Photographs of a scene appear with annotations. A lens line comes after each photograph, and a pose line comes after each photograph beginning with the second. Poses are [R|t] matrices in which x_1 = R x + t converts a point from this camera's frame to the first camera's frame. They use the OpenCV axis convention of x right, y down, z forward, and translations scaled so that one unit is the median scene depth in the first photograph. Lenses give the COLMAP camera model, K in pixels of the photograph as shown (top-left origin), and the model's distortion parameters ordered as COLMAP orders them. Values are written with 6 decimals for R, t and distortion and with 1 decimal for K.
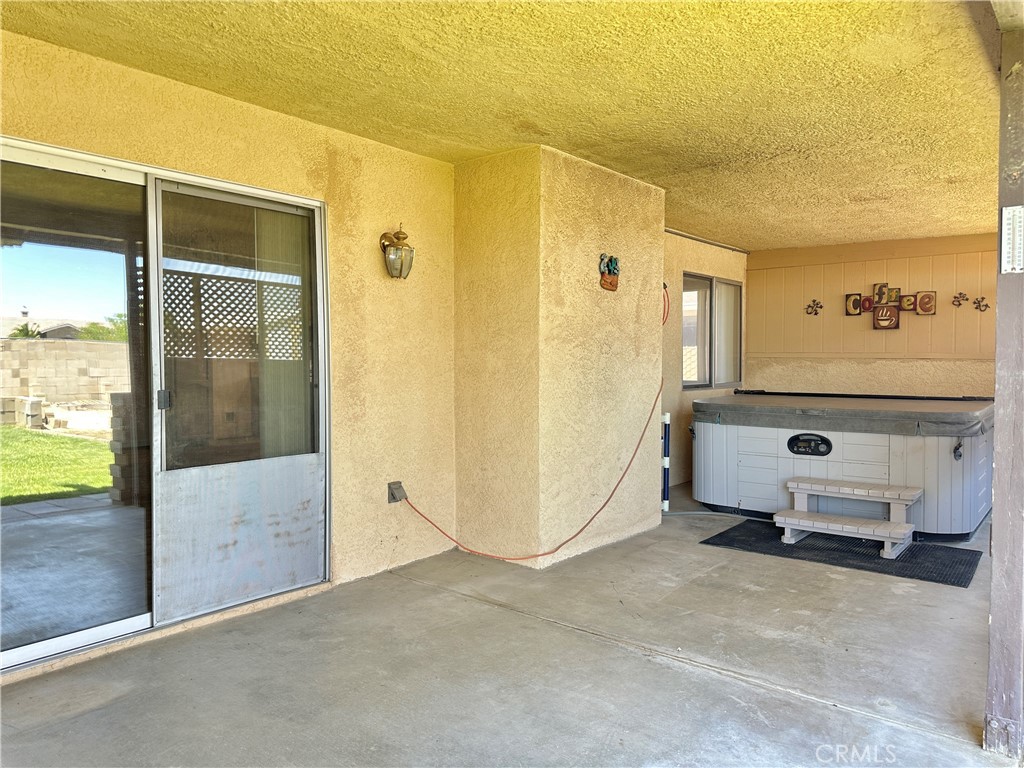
lens RADIAL K [[716.8, 0, 511.5], [0, 716.8, 385.0], [0, 0, 1]] dist [0.099571, -0.136791]
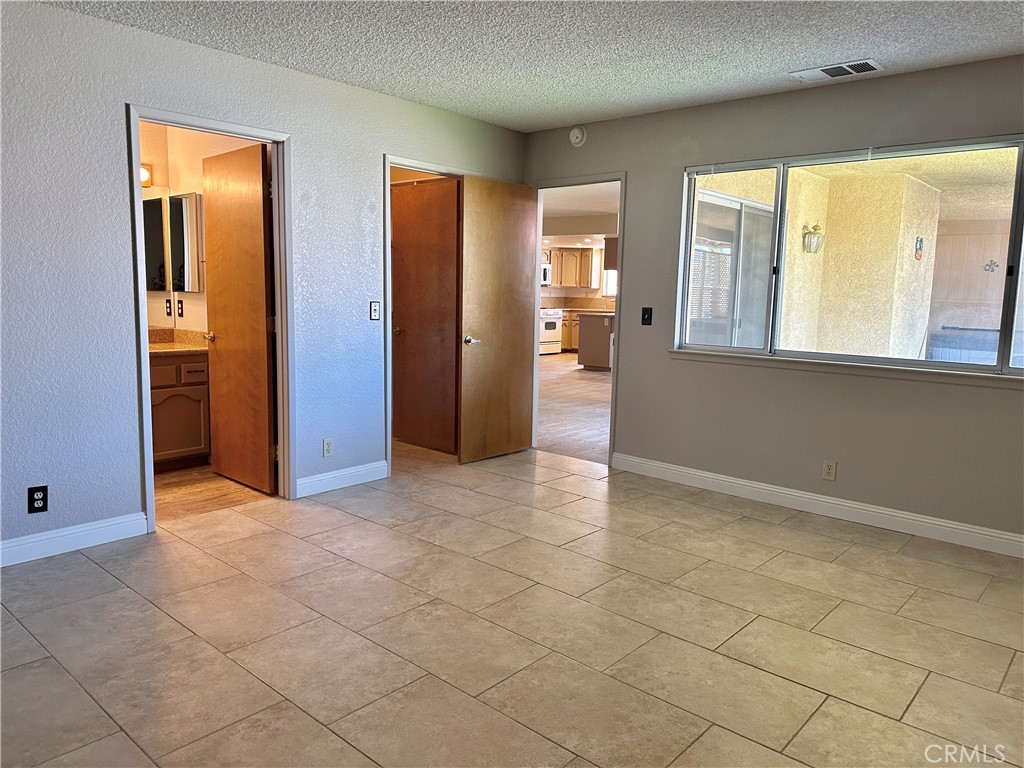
lens RADIAL K [[716.8, 0, 511.5], [0, 716.8, 385.0], [0, 0, 1]] dist [0.099571, -0.136791]
pose [[0.998894, 0.034434, -0.032029, -0.462686], [-0.031103, 0.994576, 0.099251, 0.005582], [0.035273, -0.098145, 0.994547, -0.429136]]
